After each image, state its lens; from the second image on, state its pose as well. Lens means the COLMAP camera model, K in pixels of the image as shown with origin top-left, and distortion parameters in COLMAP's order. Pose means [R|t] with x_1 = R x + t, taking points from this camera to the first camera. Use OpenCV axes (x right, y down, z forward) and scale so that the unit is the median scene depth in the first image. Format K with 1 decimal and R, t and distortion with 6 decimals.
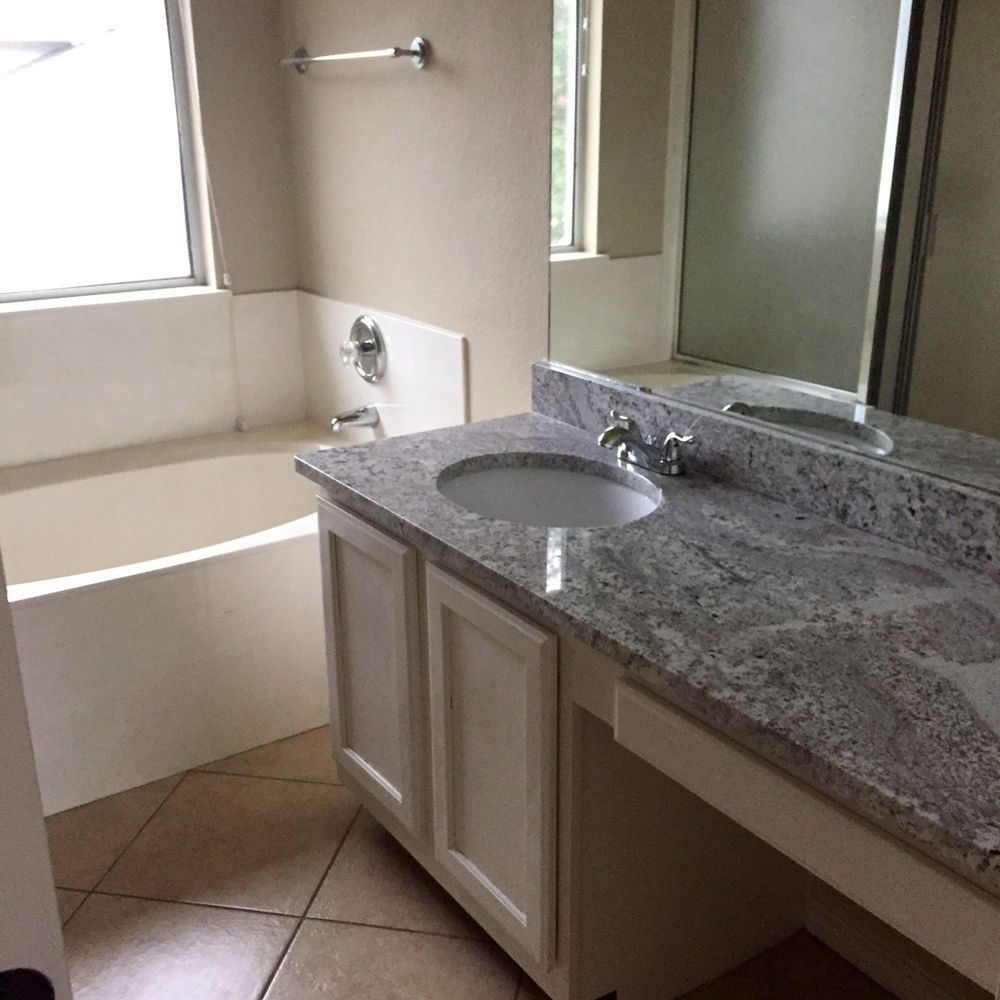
lens RADIAL K [[1146.5, 0, 498.3], [0, 1146.5, 502.6], [0, 0, 1]] dist [0.034632, 0.000000]
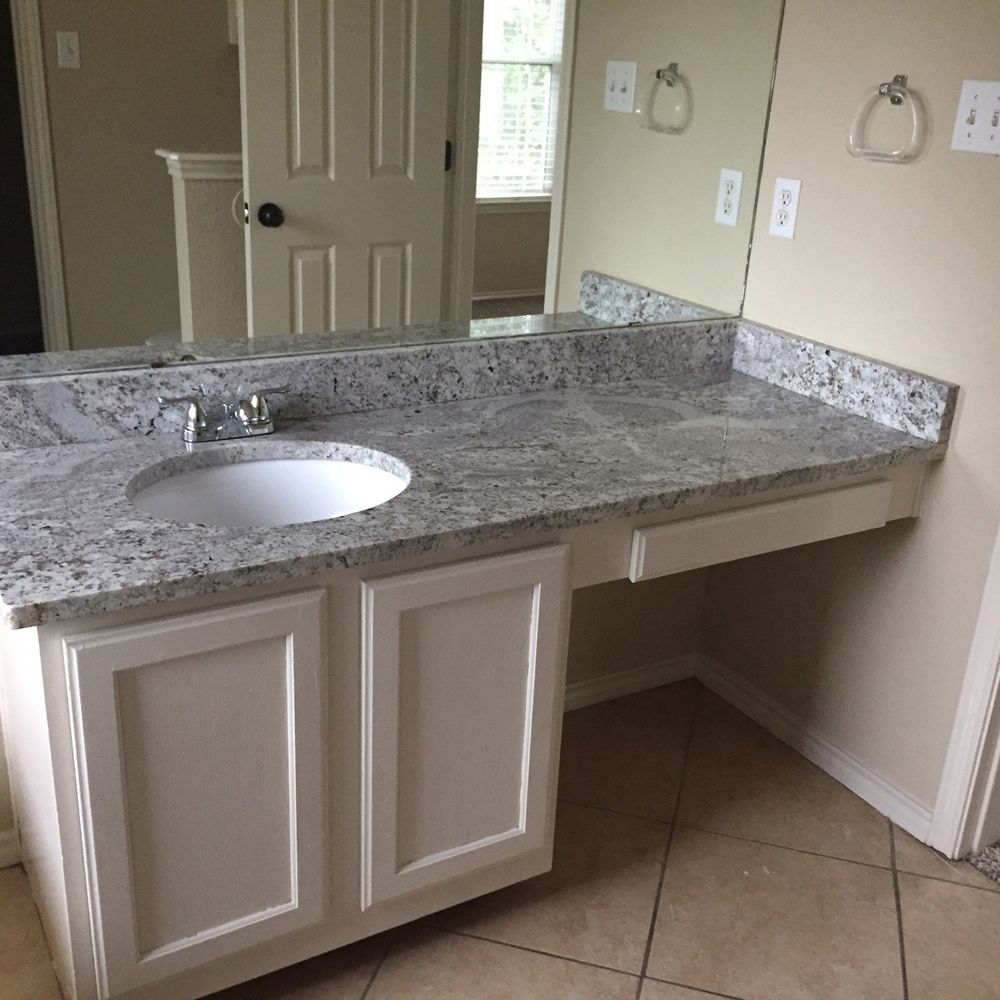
lens RADIAL K [[1146.5, 0, 498.2], [0, 1146.5, 498.9], [0, 0, 1]] dist [0.034632, 0.000000]
pose [[0.065209, -0.352631, 0.933488, -0.872676], [0.282600, 0.903706, 0.321639, -0.264878], [-0.957019, 0.242830, 0.158584, 0.785377]]
